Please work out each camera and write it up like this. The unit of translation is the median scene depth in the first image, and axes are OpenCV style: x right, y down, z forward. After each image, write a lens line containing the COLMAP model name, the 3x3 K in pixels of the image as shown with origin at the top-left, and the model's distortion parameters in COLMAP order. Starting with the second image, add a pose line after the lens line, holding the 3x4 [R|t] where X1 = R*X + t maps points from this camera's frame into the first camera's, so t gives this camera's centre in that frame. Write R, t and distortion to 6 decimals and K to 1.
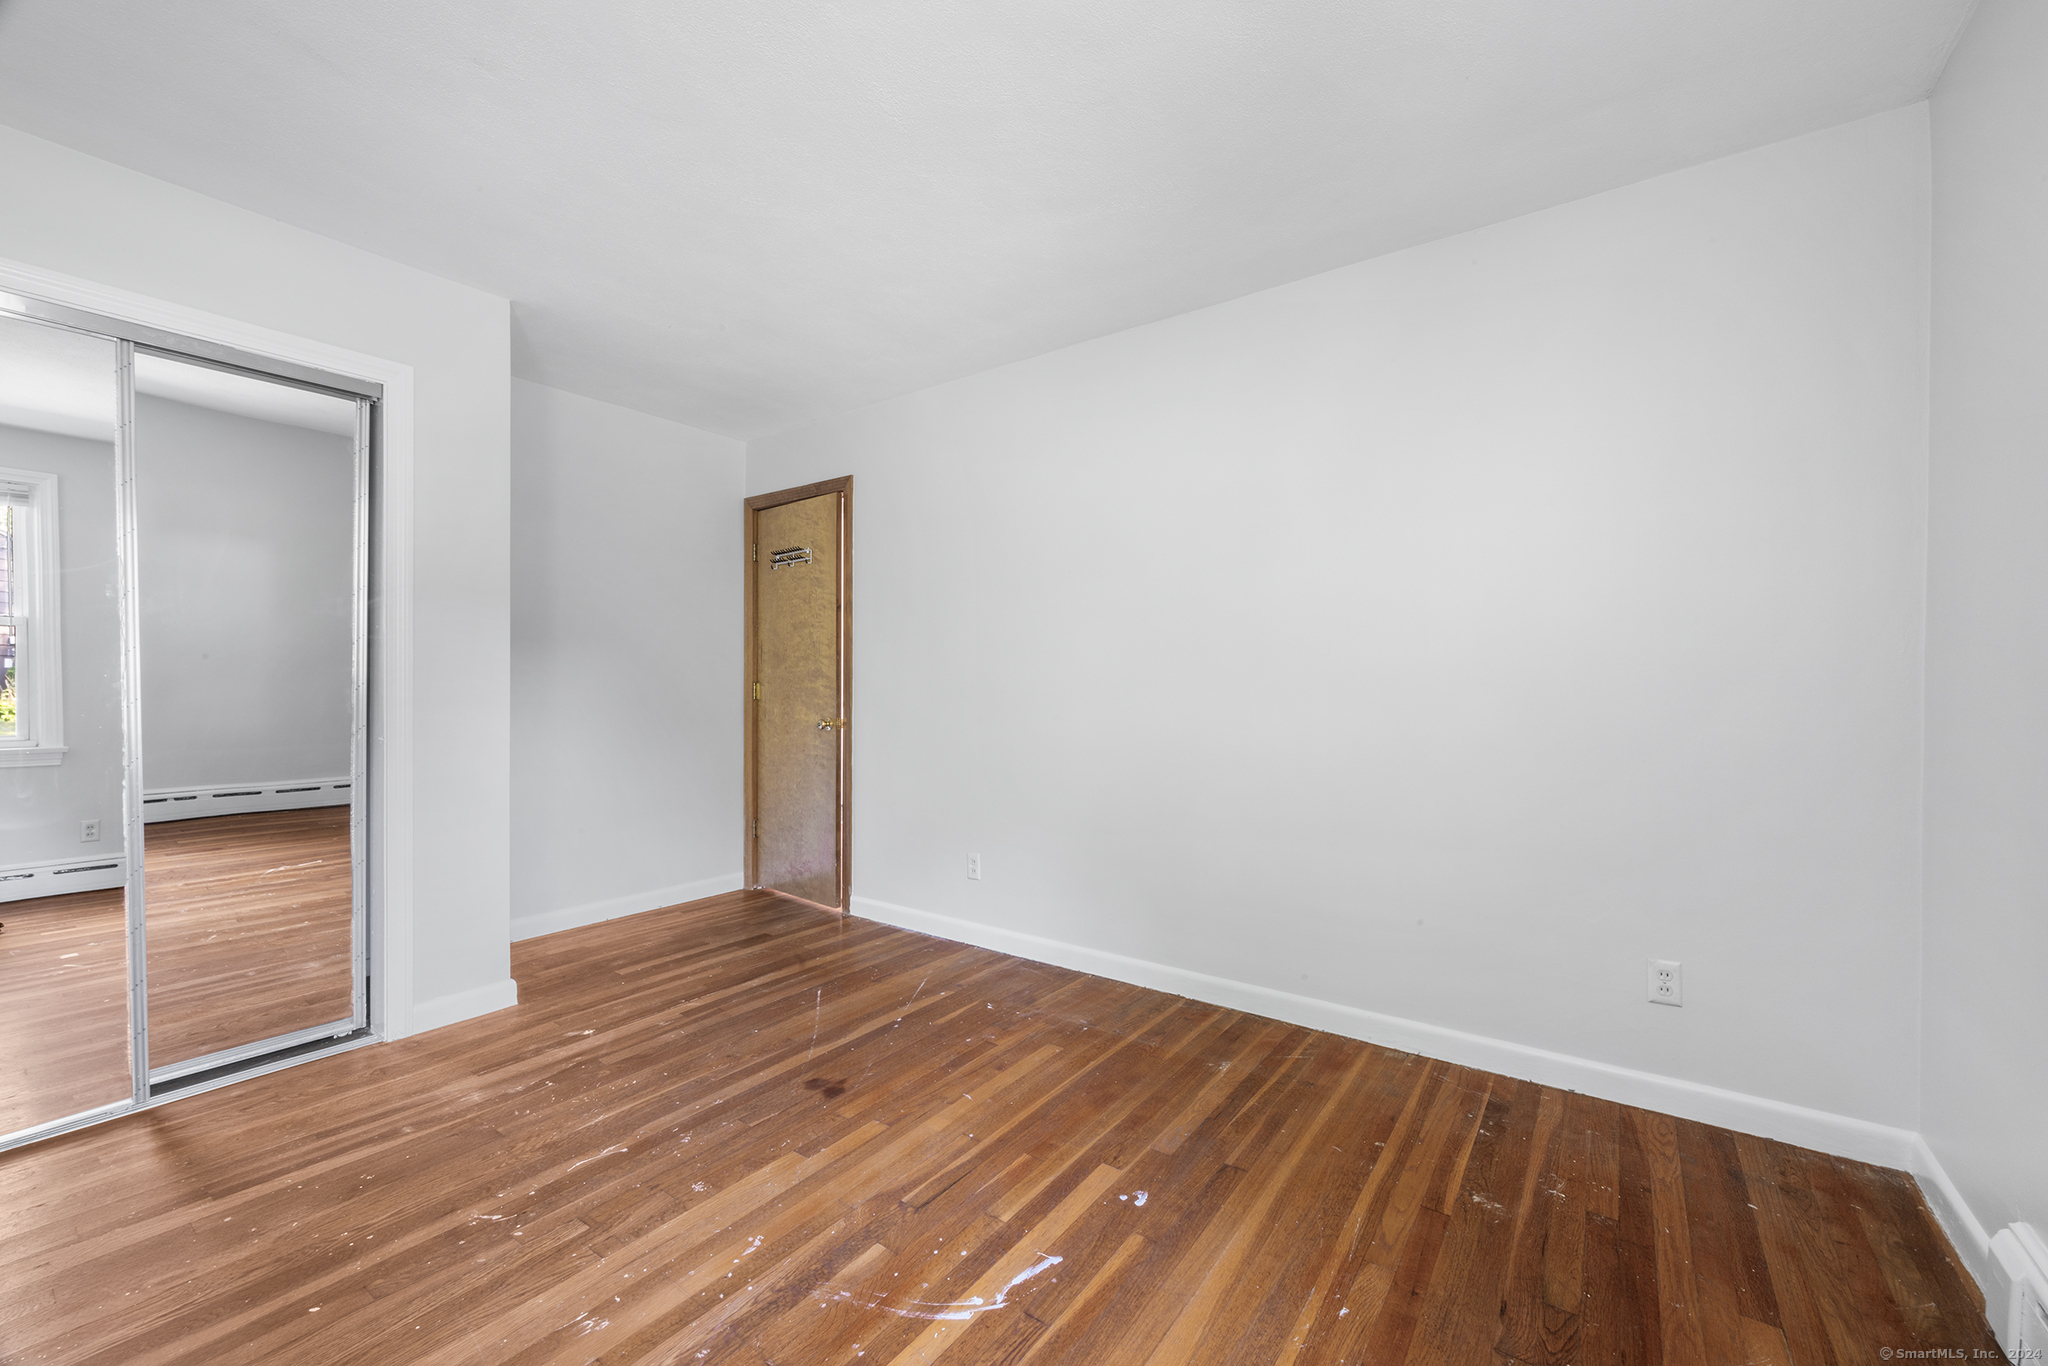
lens RADIAL K [[820.6, 0, 1024.0], [0, 820.6, 683.0], [0, 0, 1]] dist [-0.001978, 0.000240]
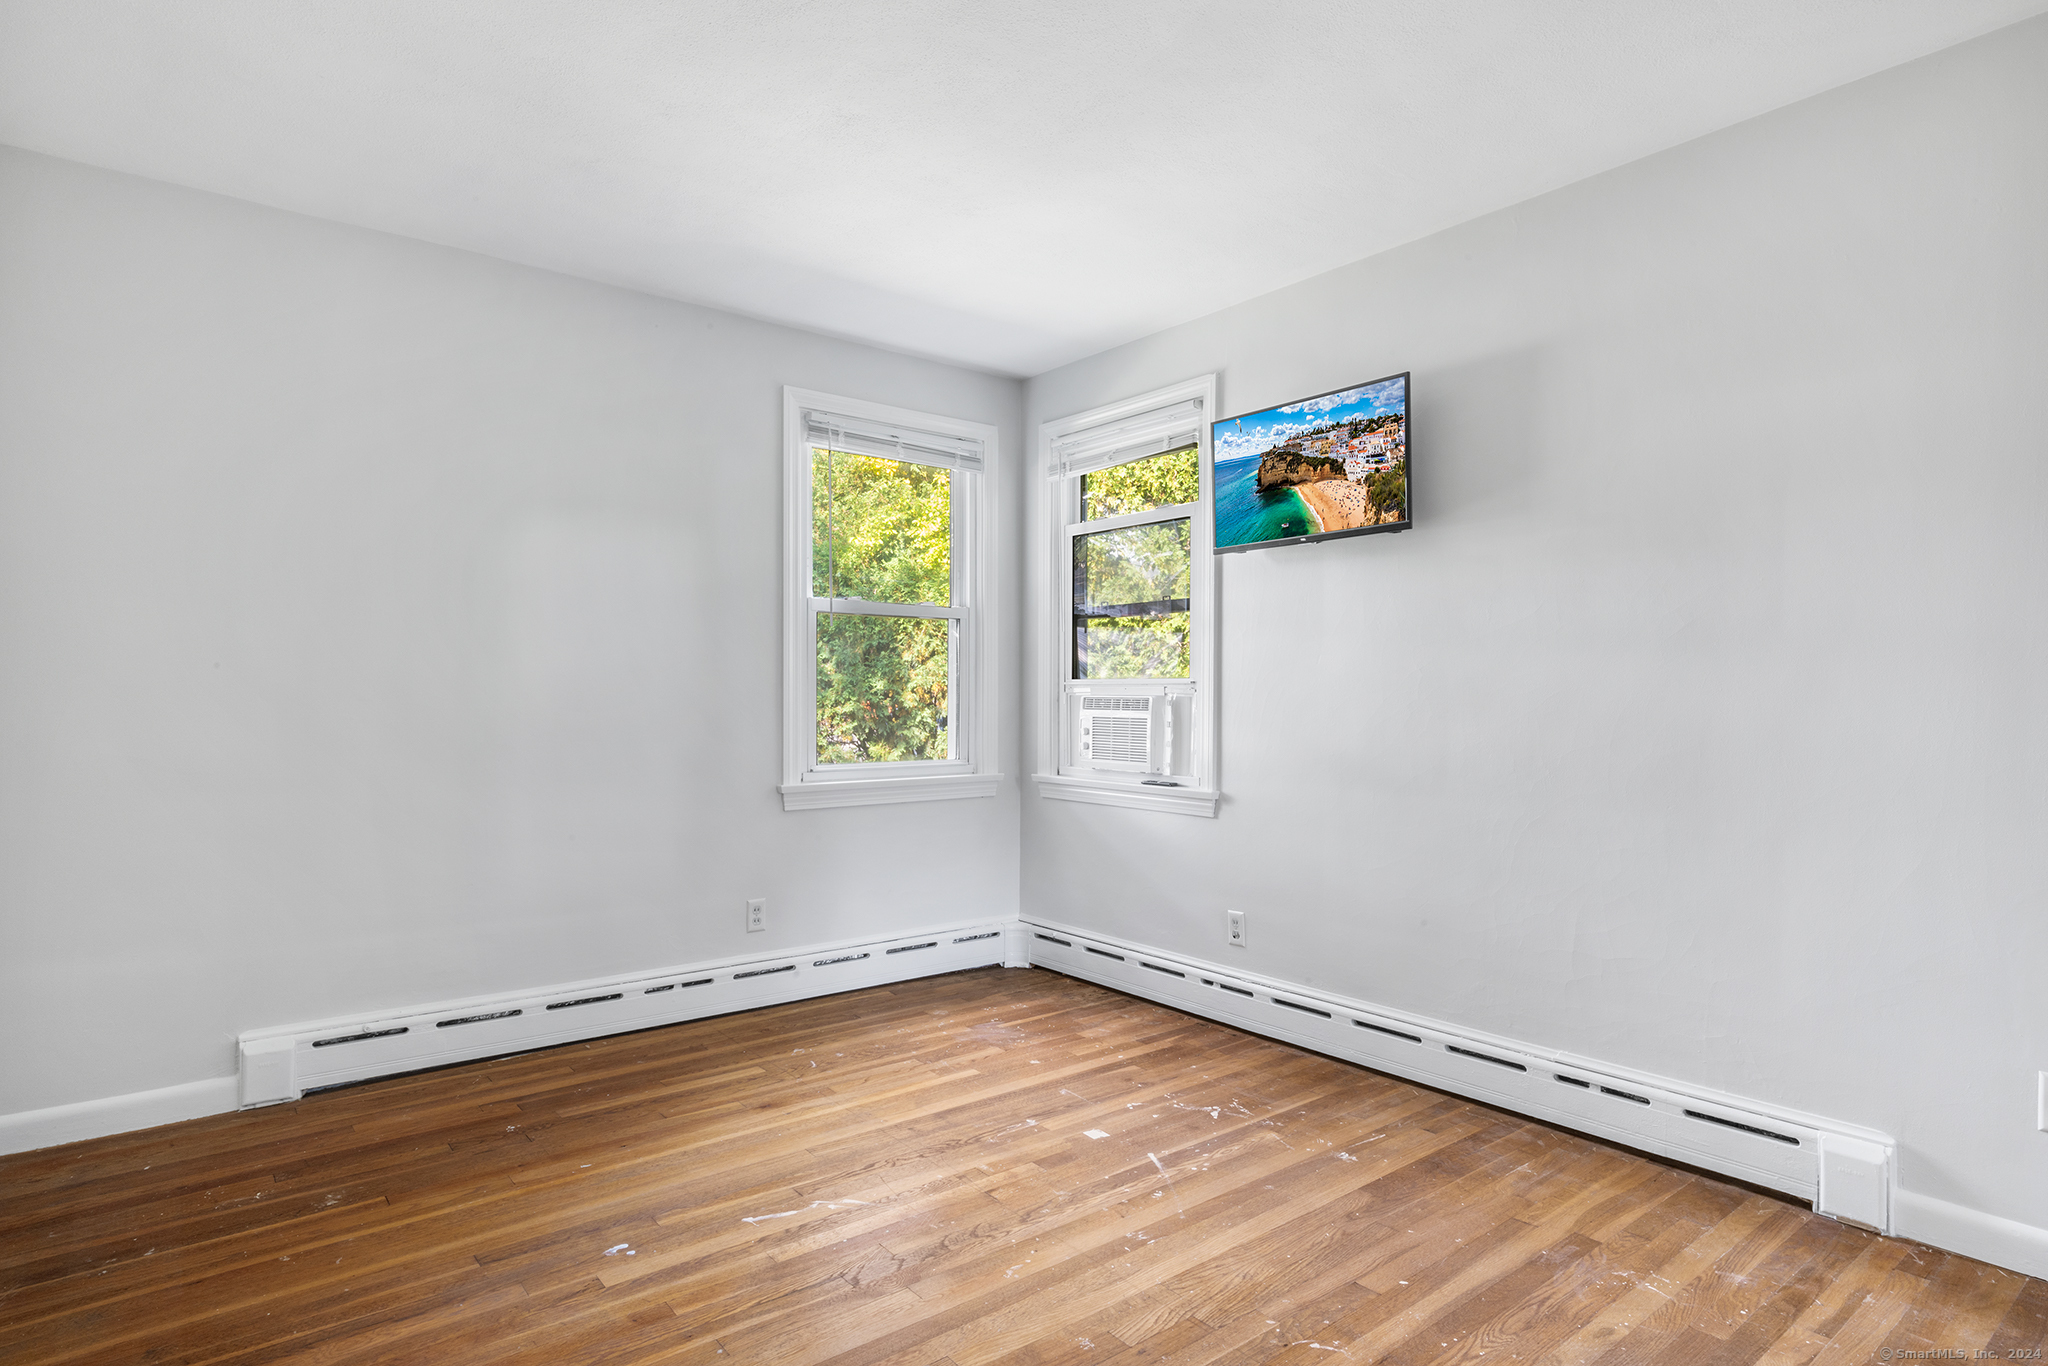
lens RADIAL K [[1068.7, 0, 1024.0], [0, 1068.7, 683.0], [0, 0, 1]] dist [-0.000392, -0.000609]
pose [[-0.964734, 0.002011, 0.263220, -0.677186], [-0.000380, 0.999959, -0.009032, -0.004796], [-0.263227, -0.008813, -0.964694, 2.224260]]
